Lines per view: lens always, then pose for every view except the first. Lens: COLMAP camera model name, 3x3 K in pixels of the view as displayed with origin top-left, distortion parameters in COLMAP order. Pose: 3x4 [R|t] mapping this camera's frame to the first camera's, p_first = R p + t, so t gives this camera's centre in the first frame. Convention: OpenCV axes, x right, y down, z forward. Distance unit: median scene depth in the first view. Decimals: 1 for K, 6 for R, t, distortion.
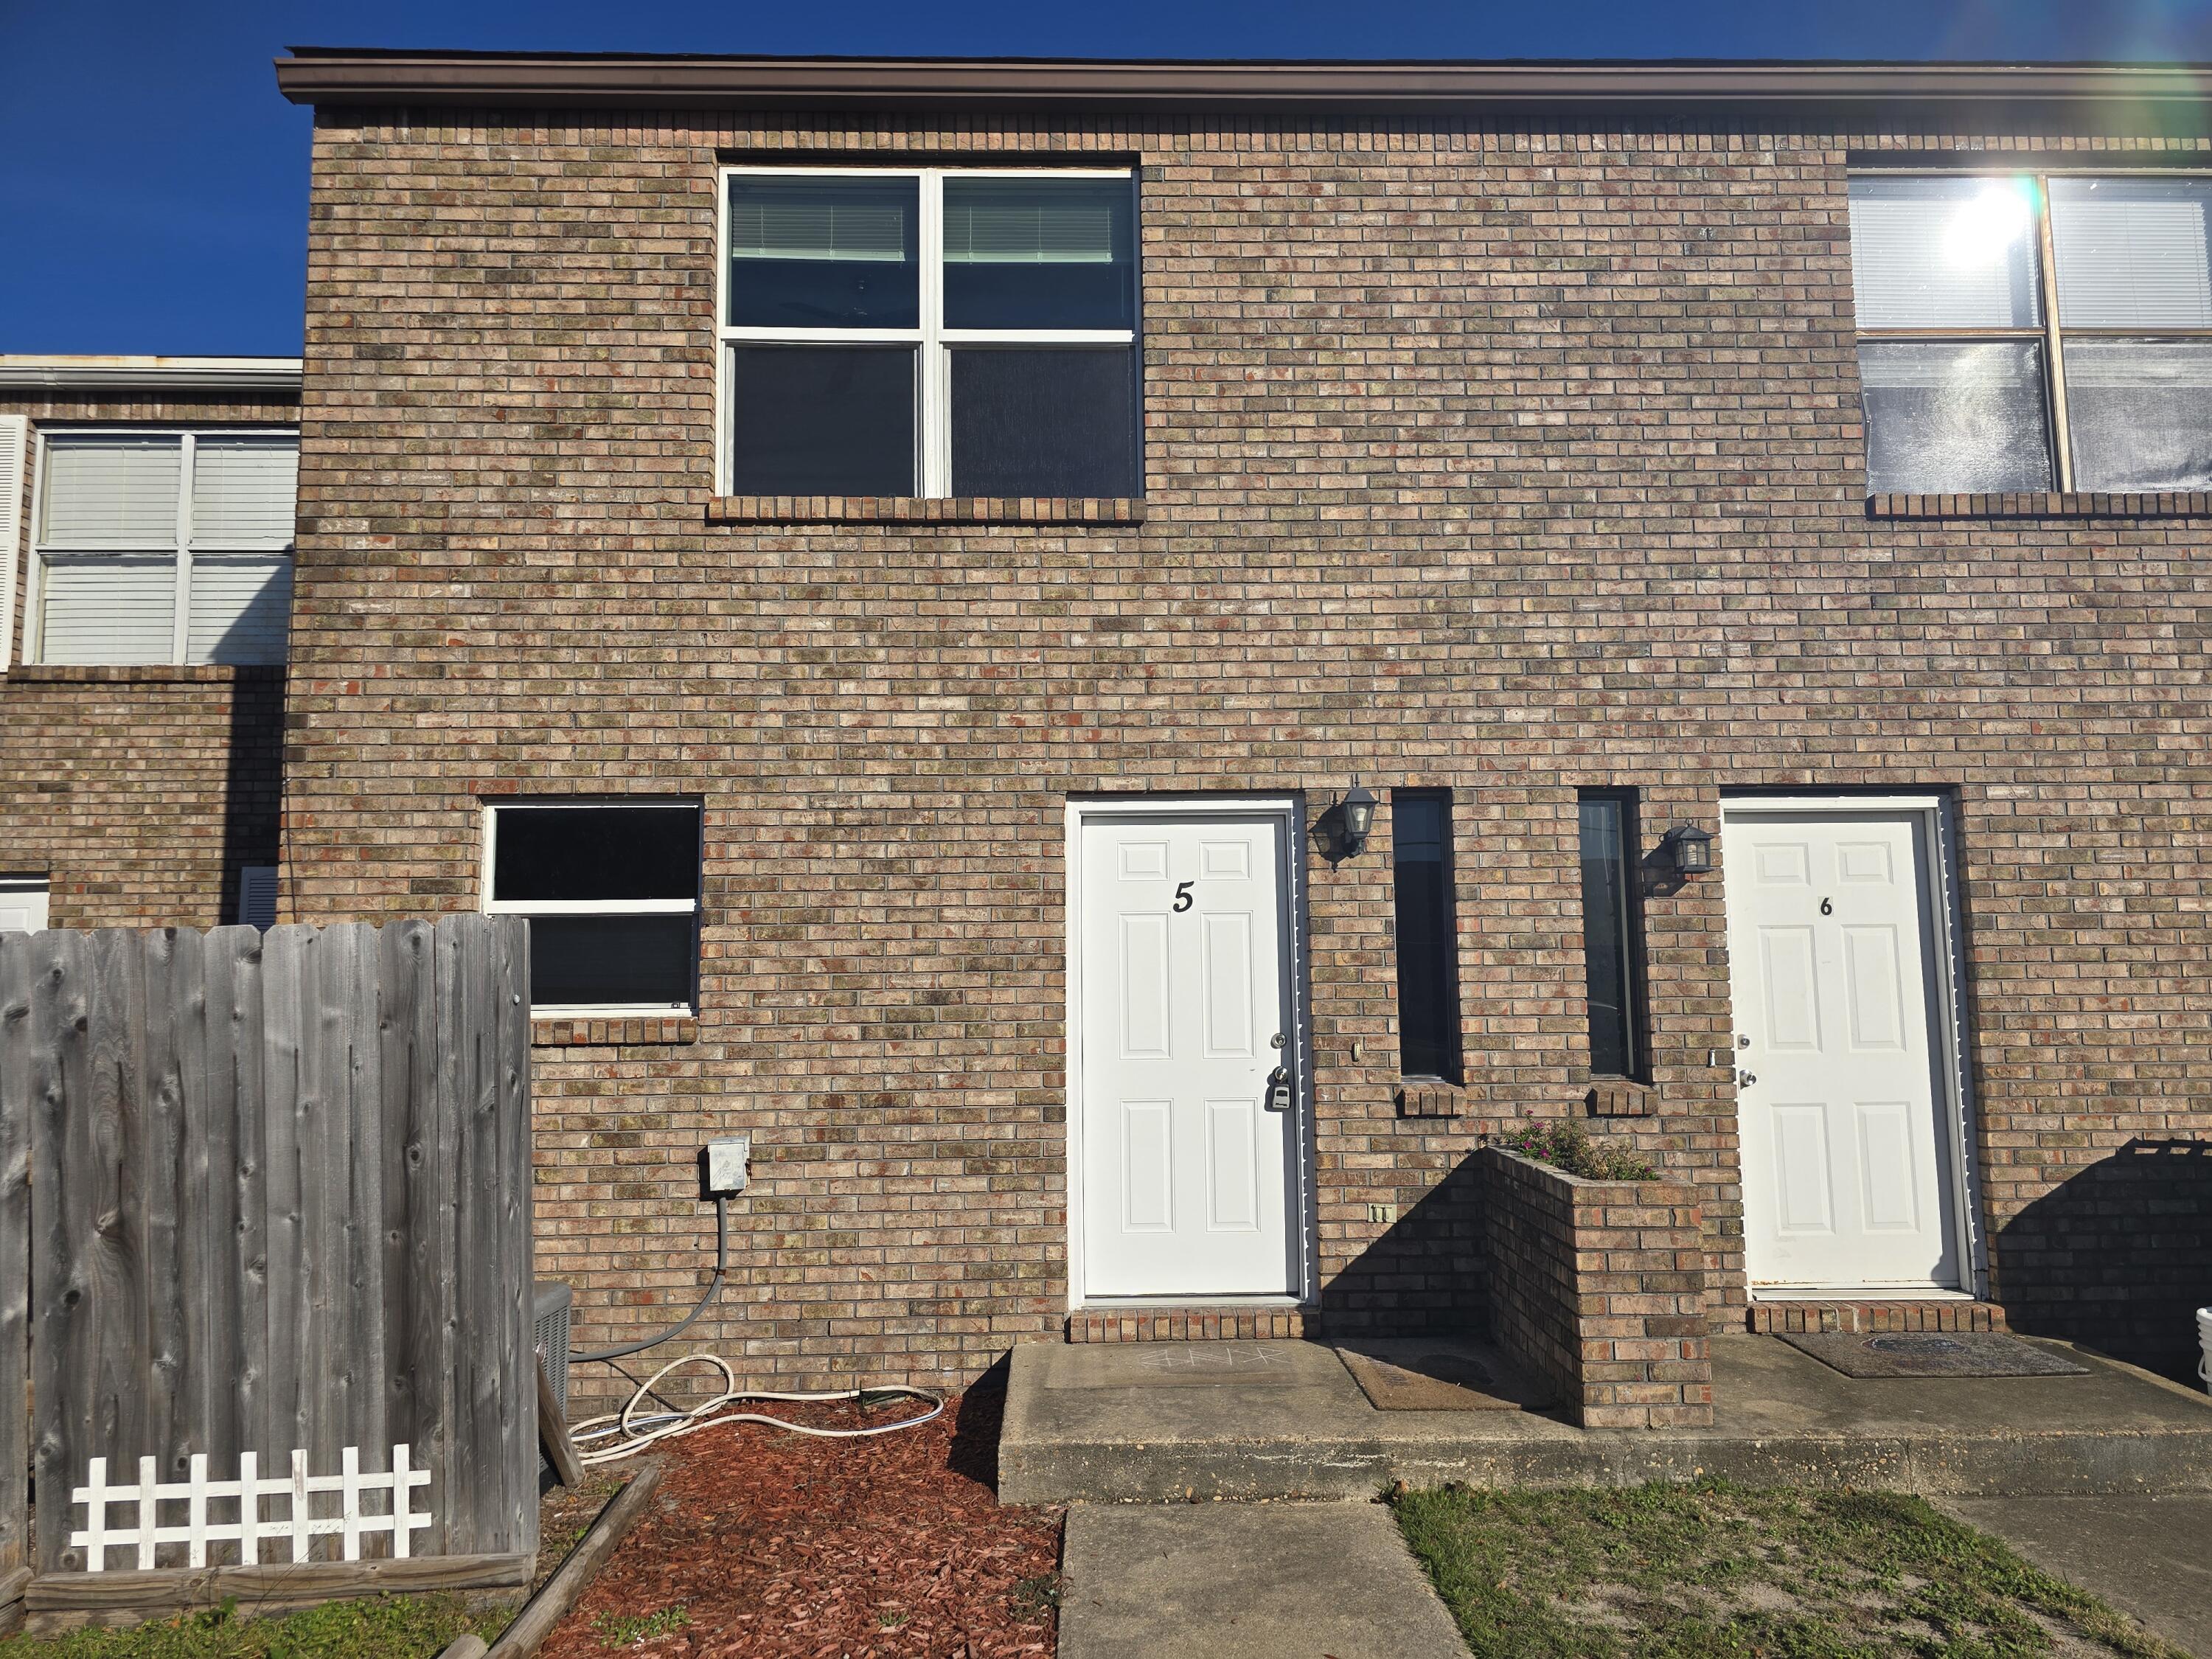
lens RADIAL K [[1626.4, 0, 1106.0], [0, 1626.4, 829.5], [0, 0, 1]] dist [0.064113, -0.069304]
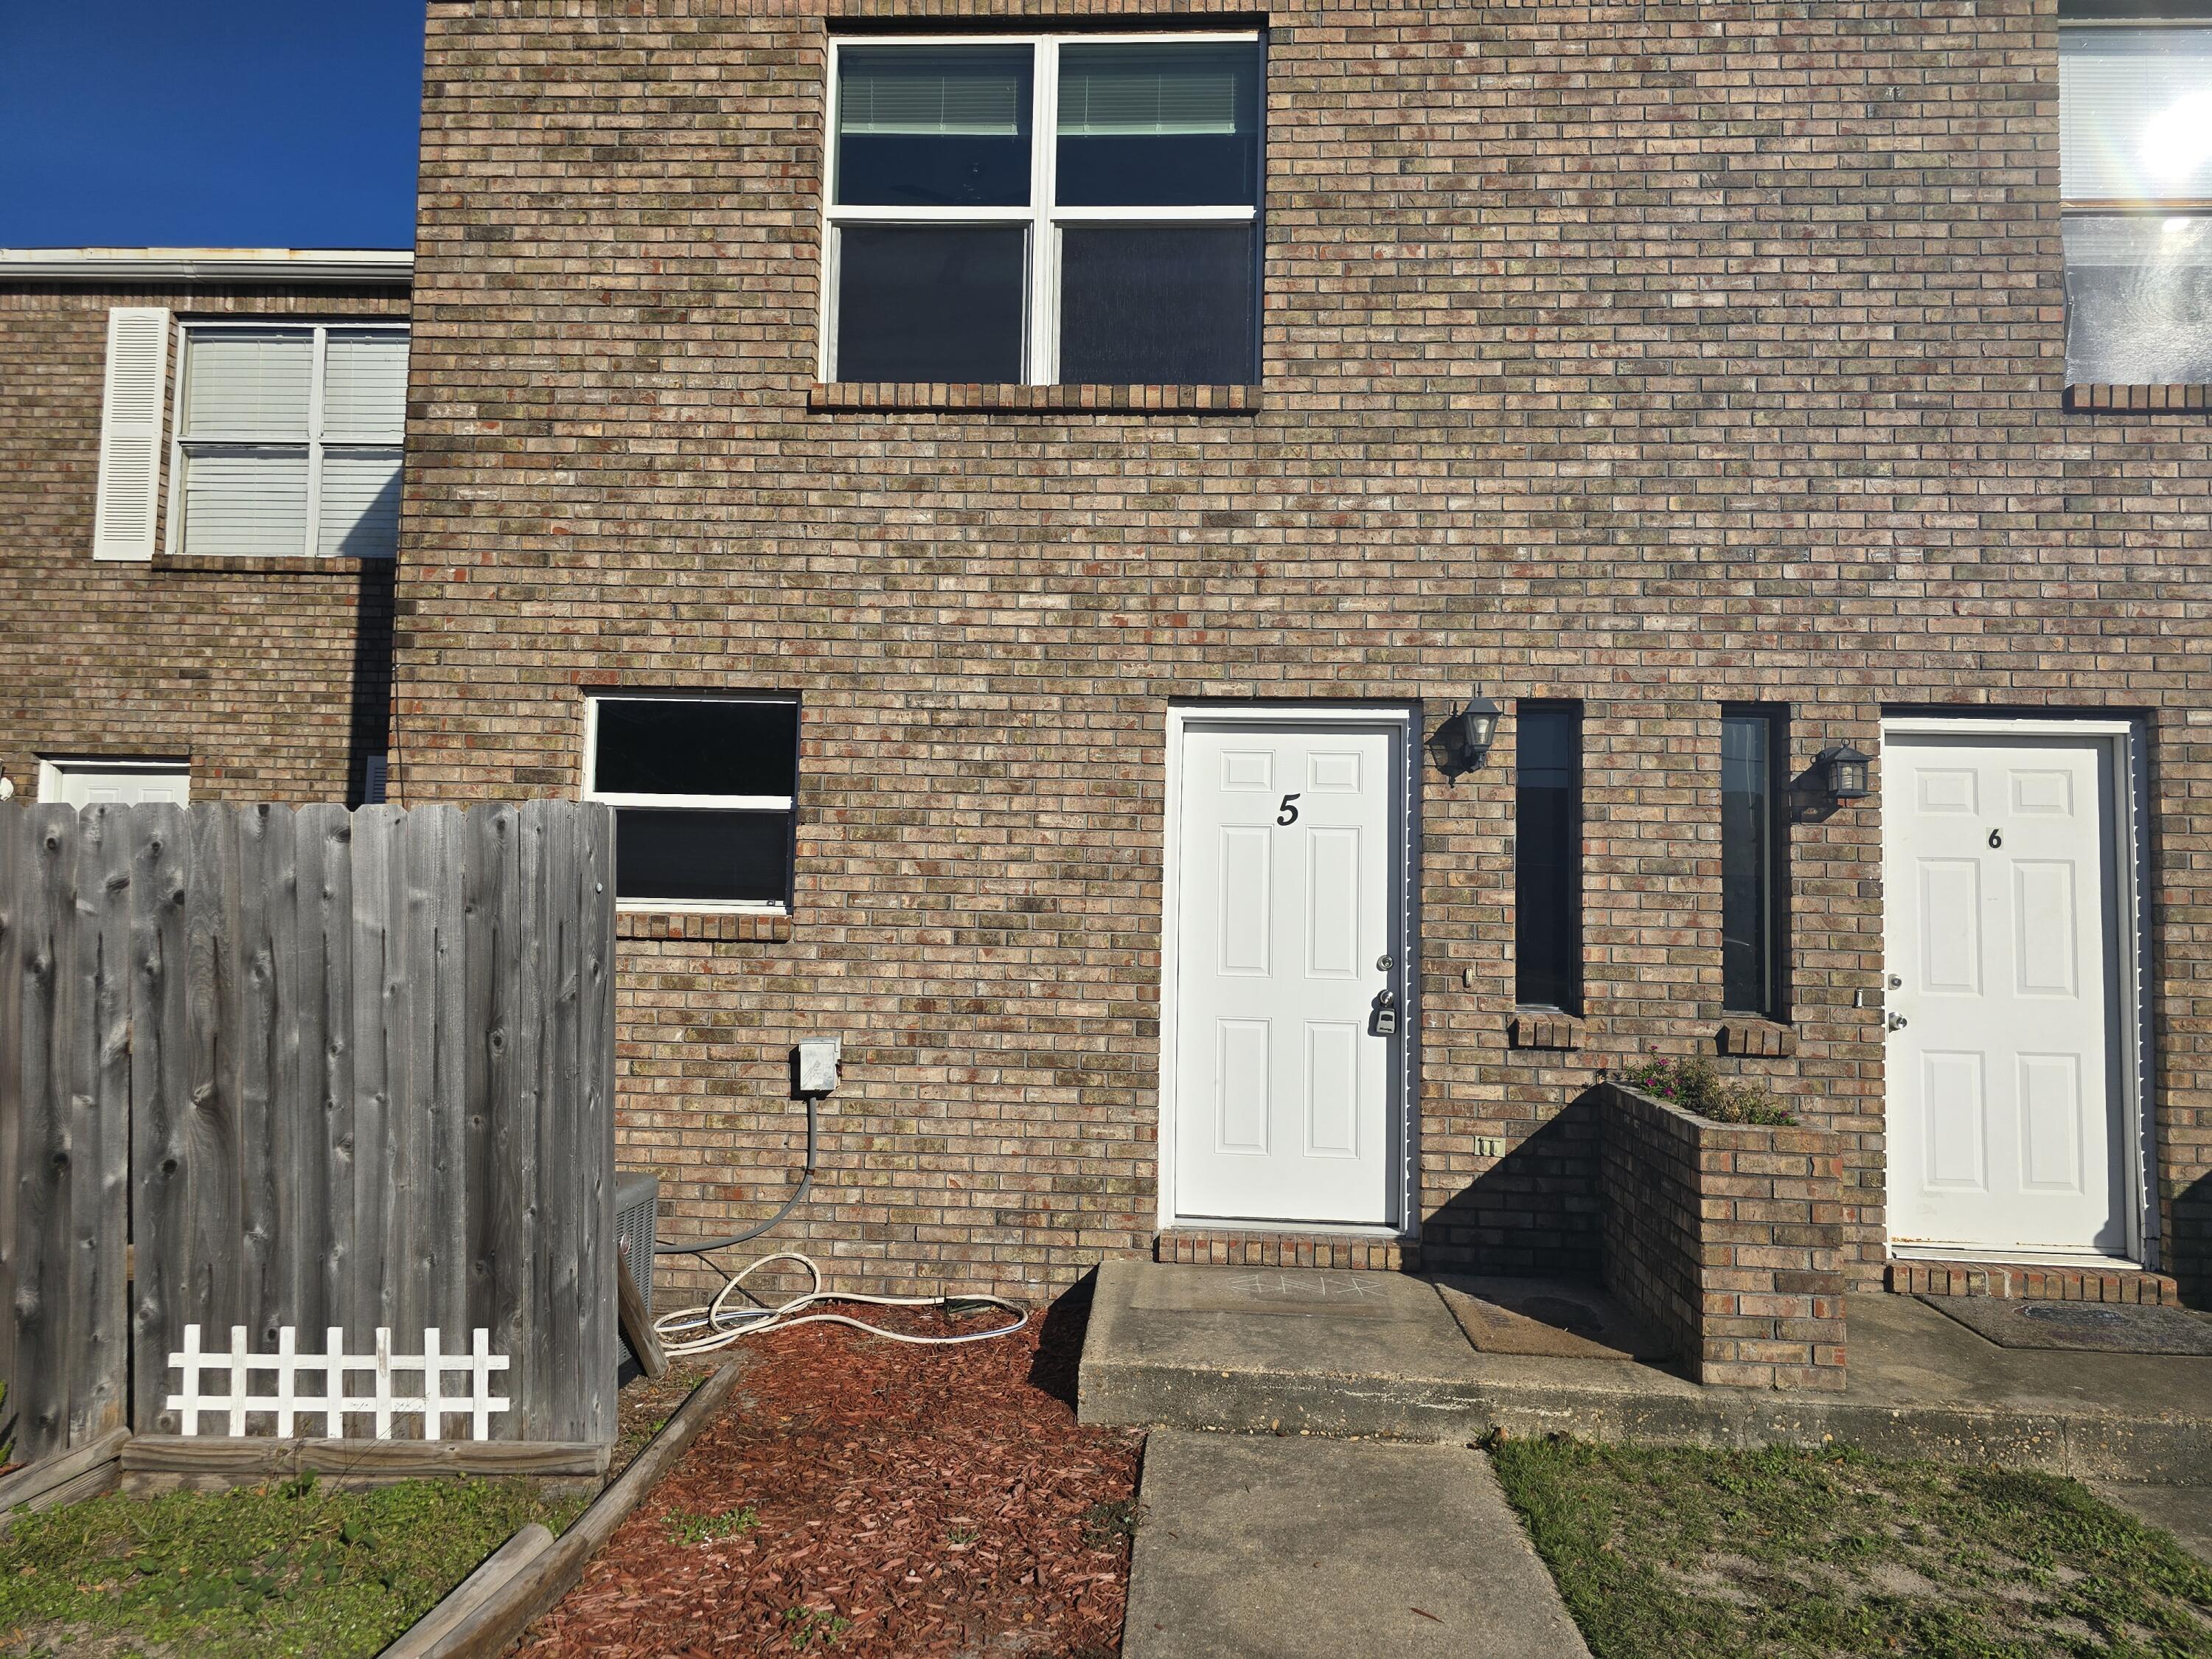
lens RADIAL K [[1481.0, 0, 1106.0], [0, 1481.0, 829.5], [0, 0, 1]] dist [0.050310, -0.043929]
pose [[0.995646, 0.029489, -0.088431, 0.017848], [-0.026413, 0.999011, 0.035761, 0.025389], [0.089398, -0.033270, 0.995440, 0.124084]]
